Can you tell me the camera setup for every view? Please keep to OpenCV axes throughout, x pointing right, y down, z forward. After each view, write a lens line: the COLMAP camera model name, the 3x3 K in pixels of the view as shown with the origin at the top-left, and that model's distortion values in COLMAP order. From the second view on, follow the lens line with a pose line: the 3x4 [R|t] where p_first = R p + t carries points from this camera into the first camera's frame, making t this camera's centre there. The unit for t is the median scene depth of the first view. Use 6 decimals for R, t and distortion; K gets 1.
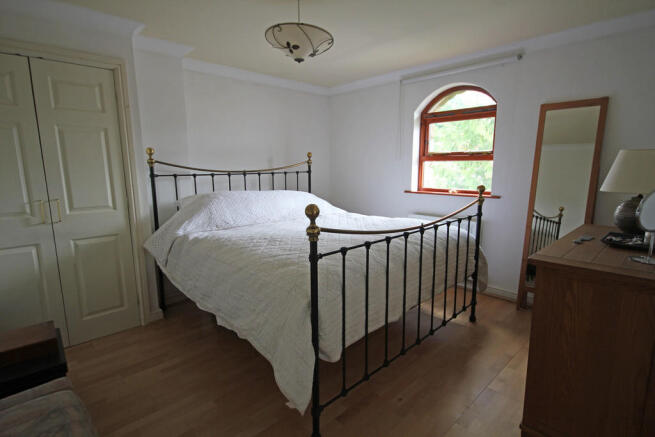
lens RADIAL K [[322.8, 0, 327.5], [0, 322.8, 218.5], [0, 0, 1]] dist [-0.001064, 0.000213]
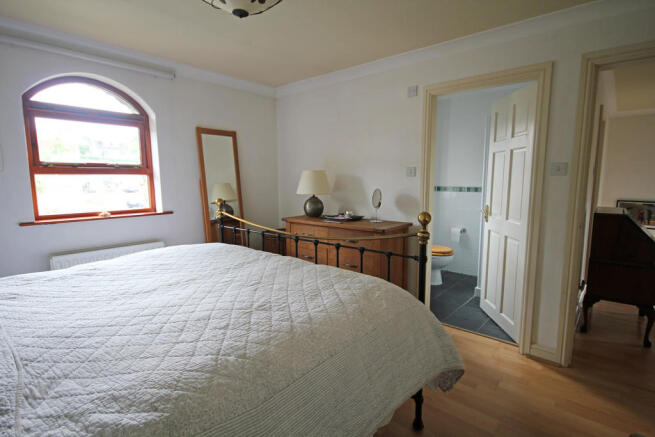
lens RADIAL K [[322.8, 0, 327.5], [0, 322.8, 218.5], [0, 0, 1]] dist [-0.001064, 0.000213]
pose [[-0.079266, -0.118456, 0.989790, -0.422089], [0.166440, 0.977404, 0.130303, -0.084553], [-0.982860, 0.175070, -0.057759, 0.520188]]
